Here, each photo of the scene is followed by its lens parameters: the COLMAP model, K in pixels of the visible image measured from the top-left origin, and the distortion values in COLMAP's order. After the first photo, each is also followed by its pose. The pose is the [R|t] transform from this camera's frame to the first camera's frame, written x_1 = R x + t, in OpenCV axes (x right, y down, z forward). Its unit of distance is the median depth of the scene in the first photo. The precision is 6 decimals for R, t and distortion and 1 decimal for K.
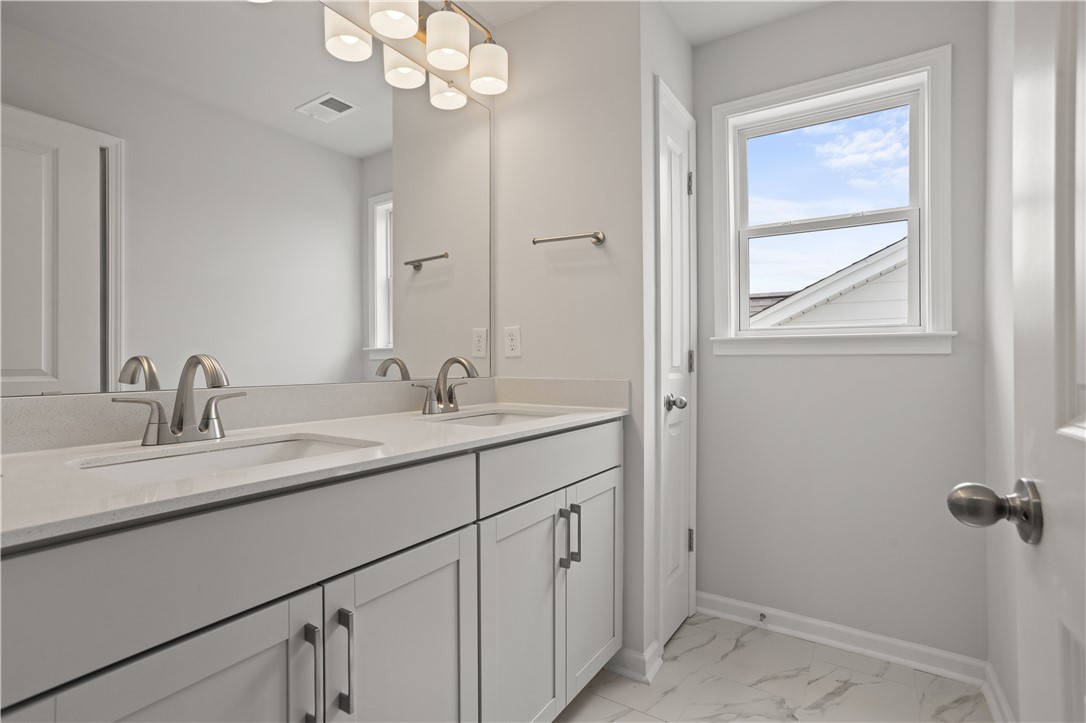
lens RADIAL K [[526.0, 0, 543.4], [0, 526.0, 365.2], [0, 0, 1]] dist [0.019046, 0.002543]
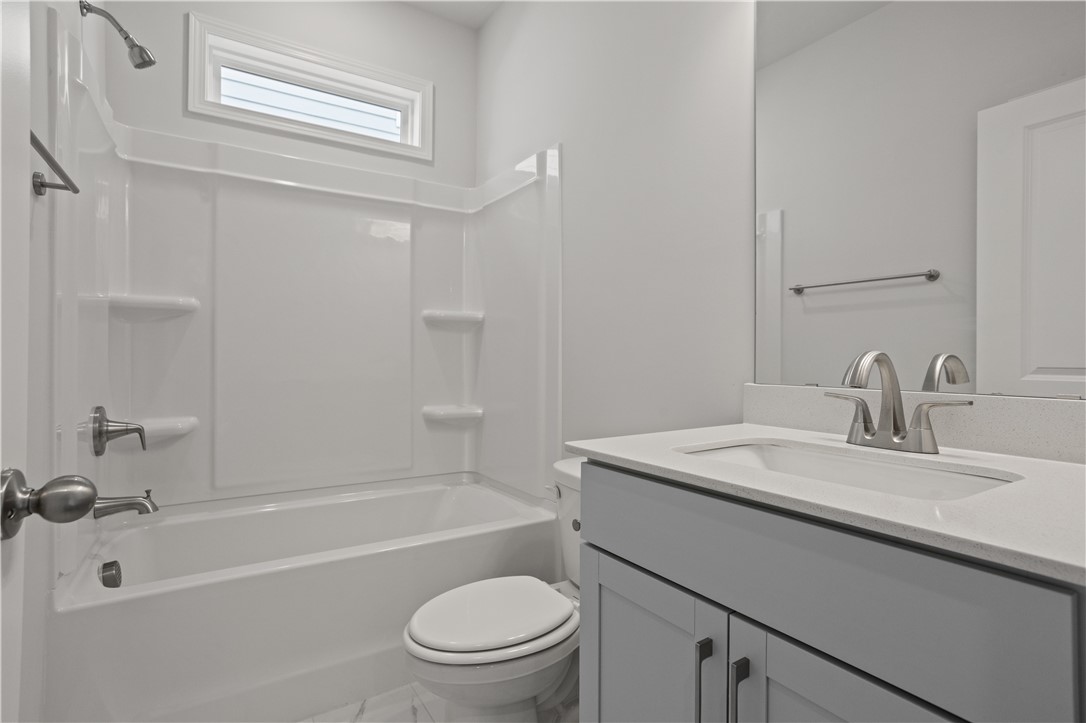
lens RADIAL K [[526.0, 0, 539.0], [0, 526.0, 358.2], [0, 0, 1]] dist [0.019046, 0.002543]
pose [[-0.430624, -0.018386, -0.902344, 0.419501], [-0.002133, 0.999810, -0.019354, 0.013051], [0.902529, -0.006409, -0.430582, 0.908183]]
